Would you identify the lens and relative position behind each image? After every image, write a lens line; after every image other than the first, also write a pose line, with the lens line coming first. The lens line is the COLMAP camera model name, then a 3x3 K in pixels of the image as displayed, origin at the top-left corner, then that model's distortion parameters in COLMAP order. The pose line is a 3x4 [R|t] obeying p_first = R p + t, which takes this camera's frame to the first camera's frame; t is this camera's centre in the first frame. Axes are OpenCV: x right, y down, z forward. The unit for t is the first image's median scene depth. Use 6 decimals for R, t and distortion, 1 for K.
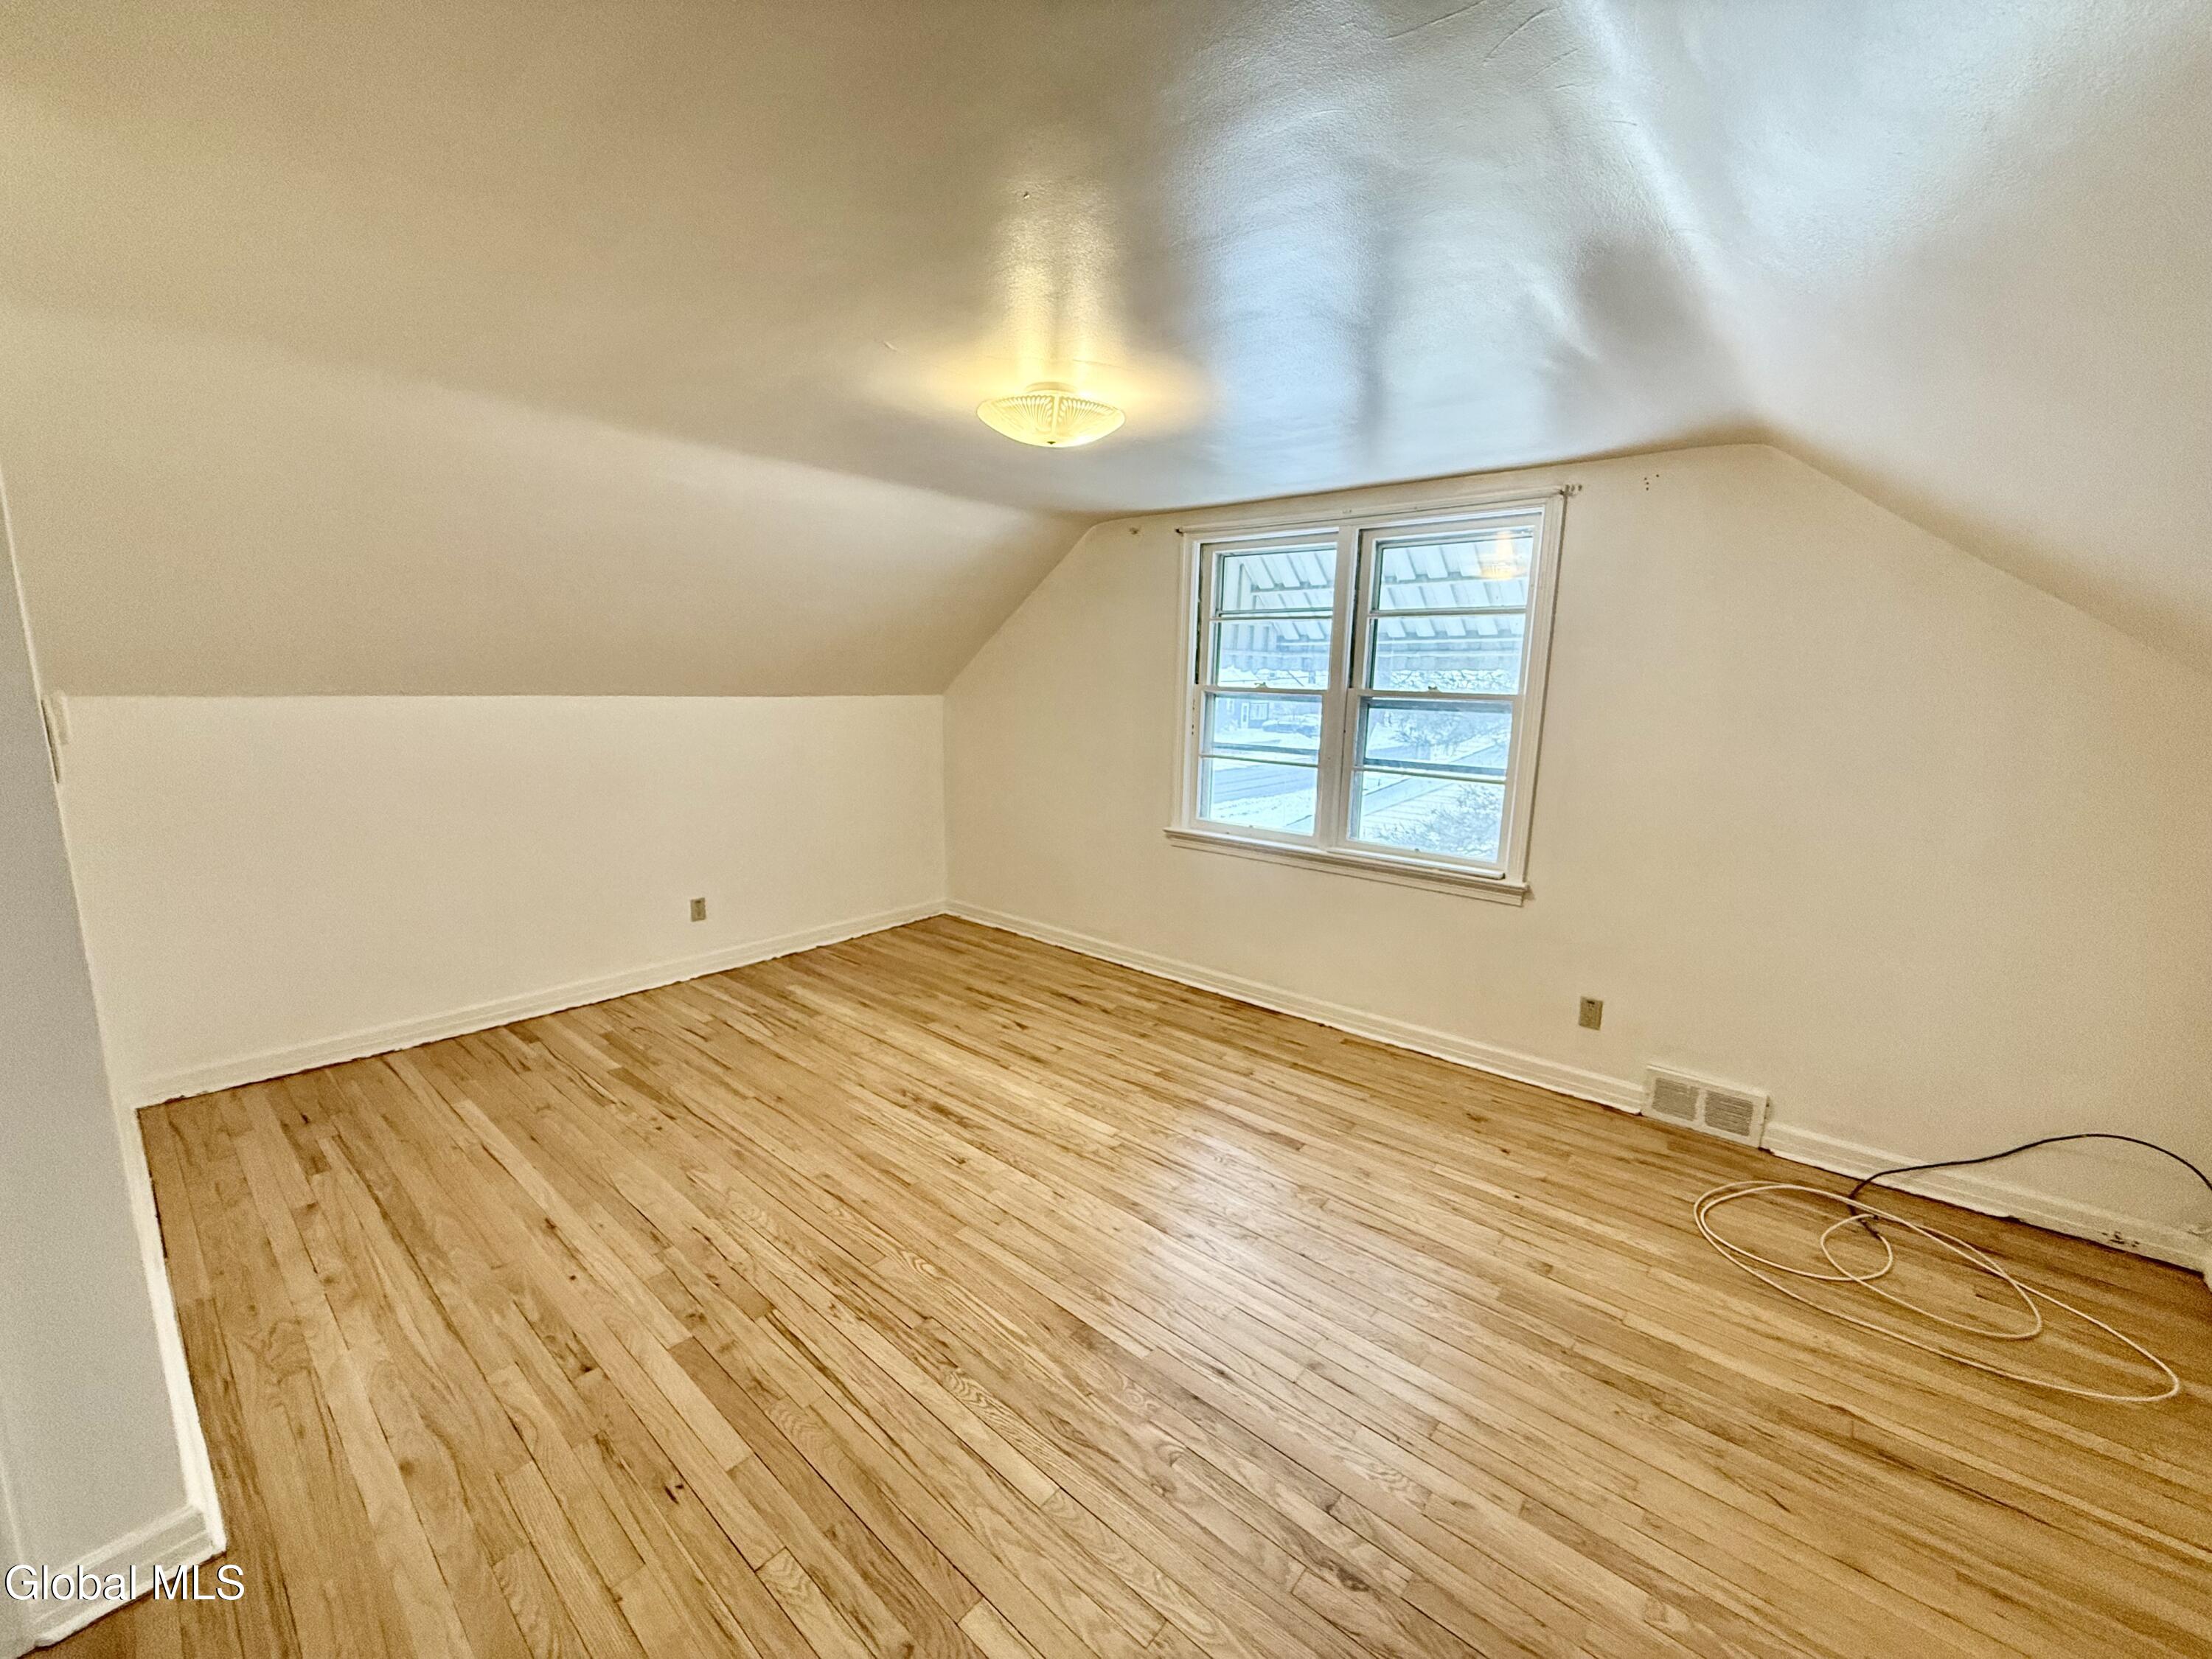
lens RADIAL K [[879.4, 0, 1087.1], [0, 879.4, 845.5], [0, 0, 1]] dist [0.001313, -0.000376]
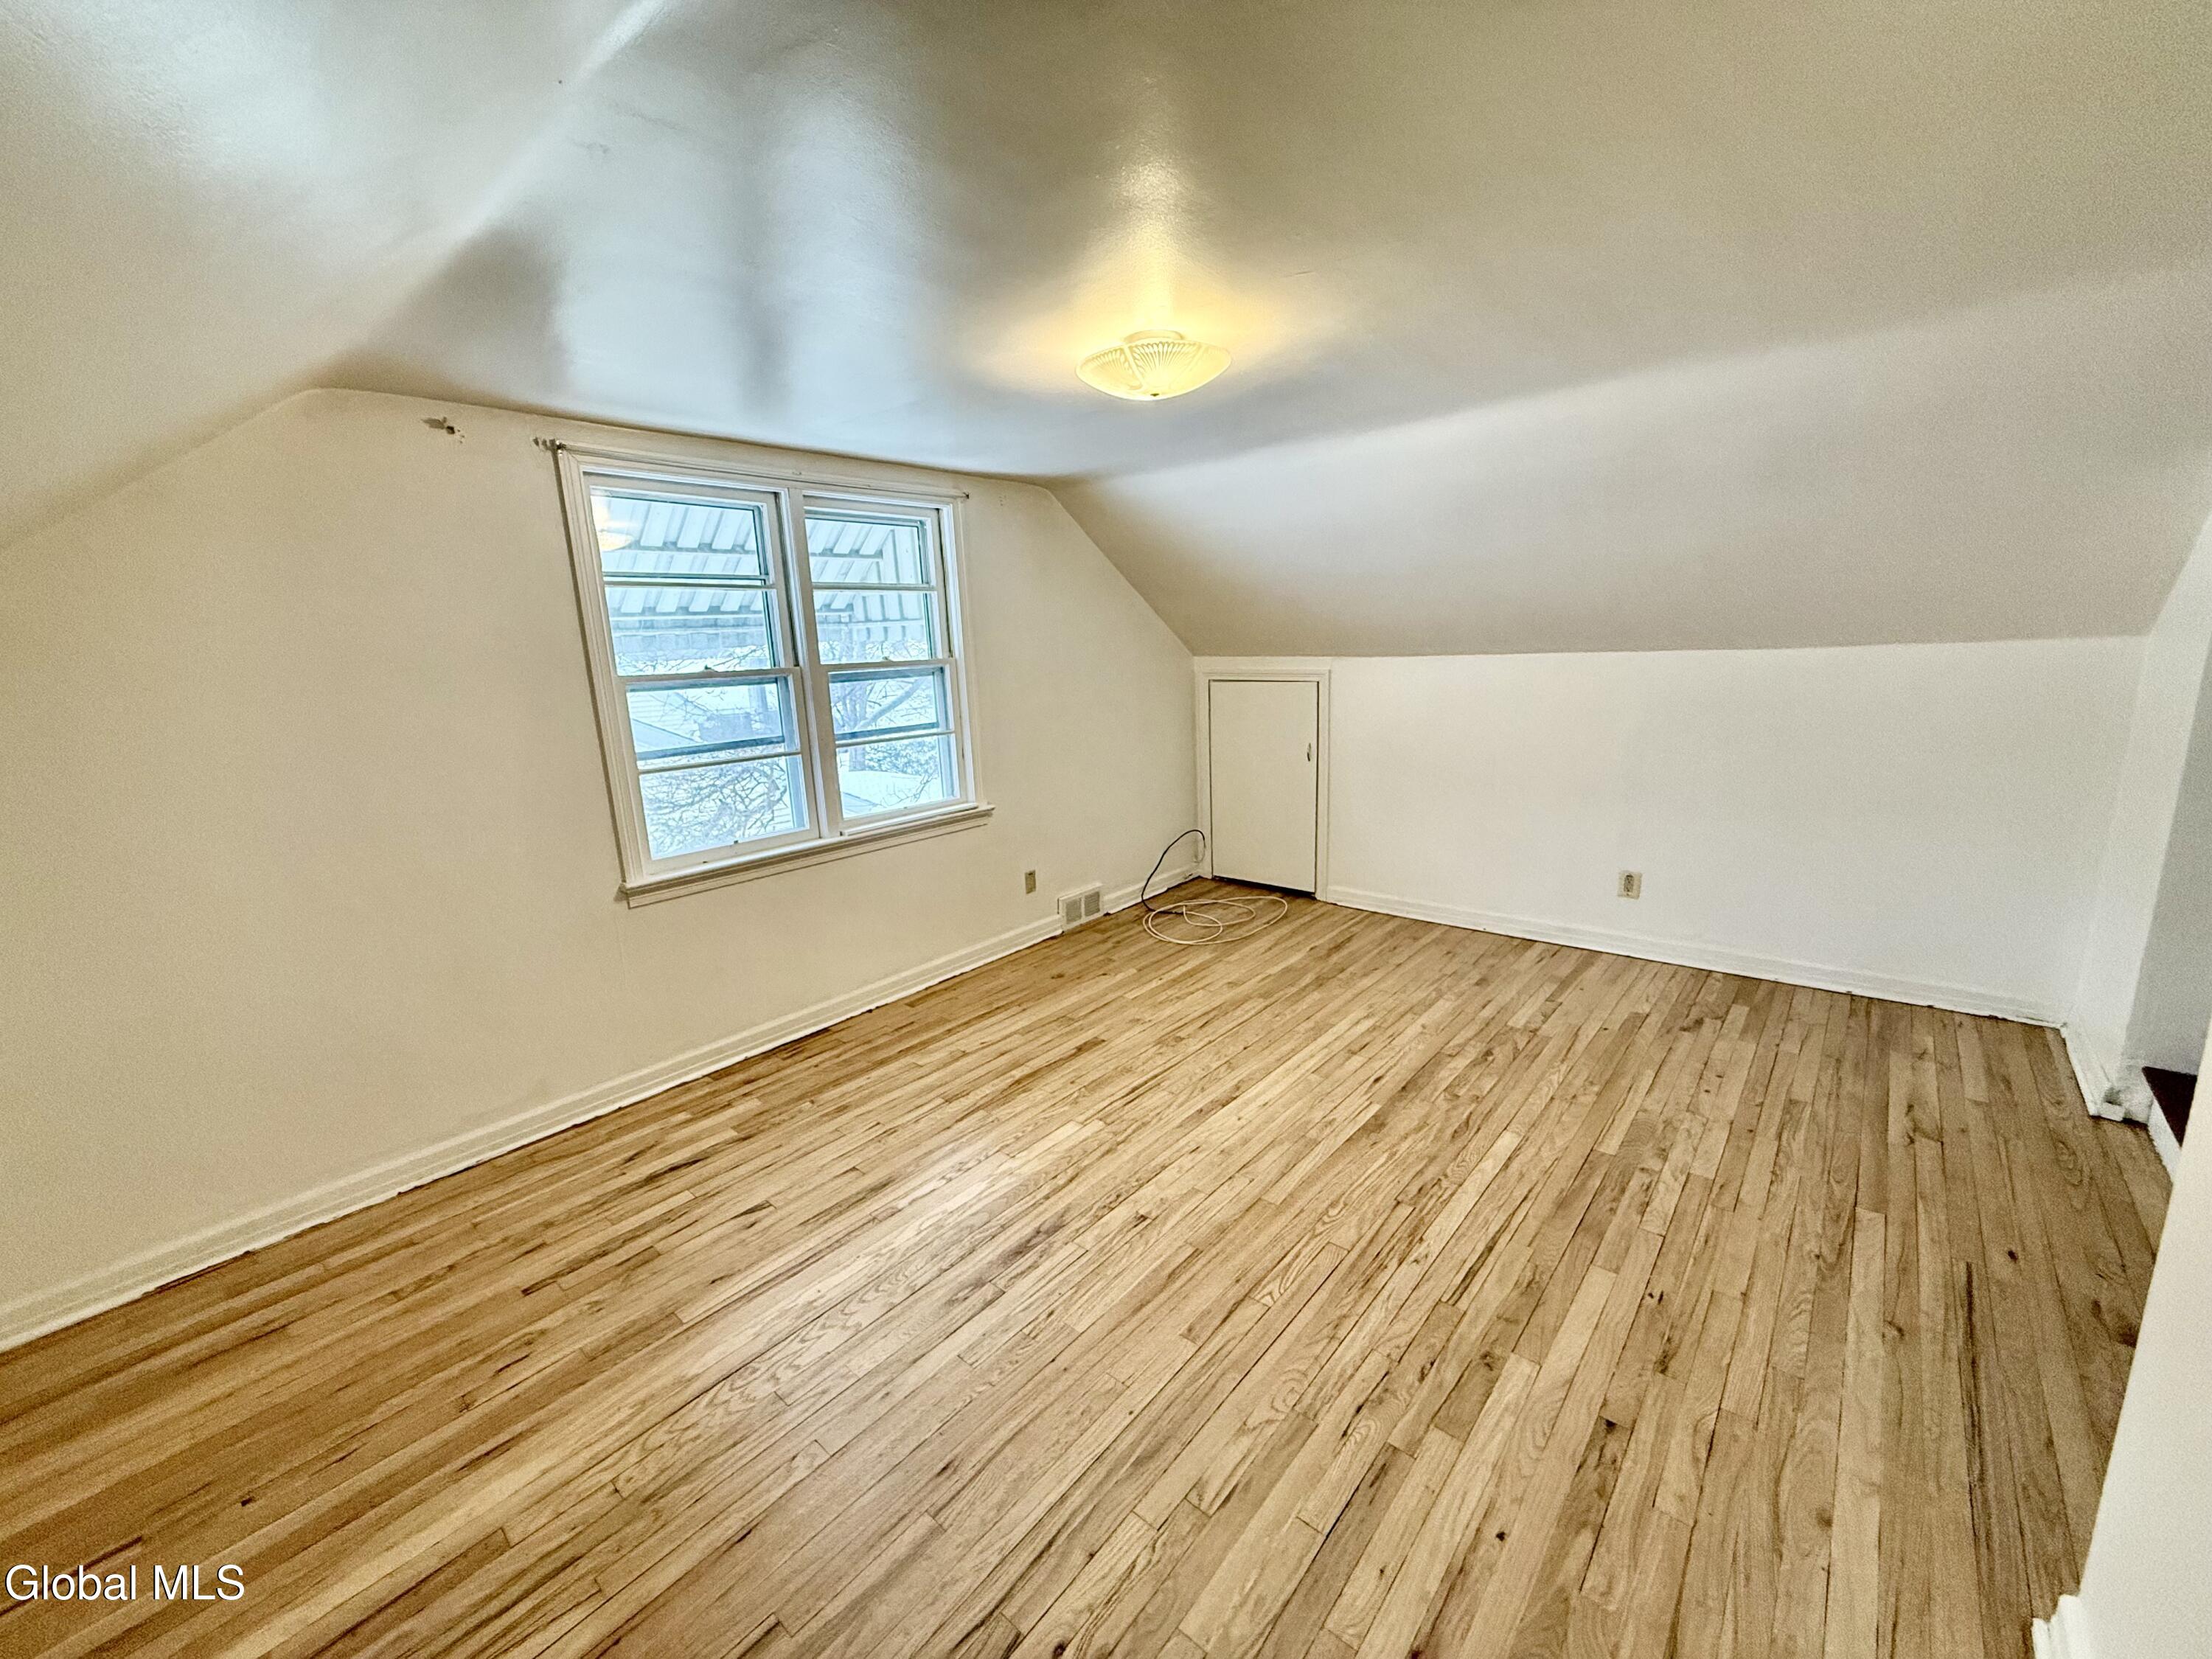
lens RADIAL K [[879.4, 0, 1118.5], [0, 879.4, 837.7], [0, 0, 1]] dist [0.001313, -0.000376]
pose [[-0.007930, -0.237371, 0.971387, -0.803058], [0.235777, 0.943585, 0.232502, -0.174423], [-0.971775, 0.230874, 0.048484, 0.815687]]
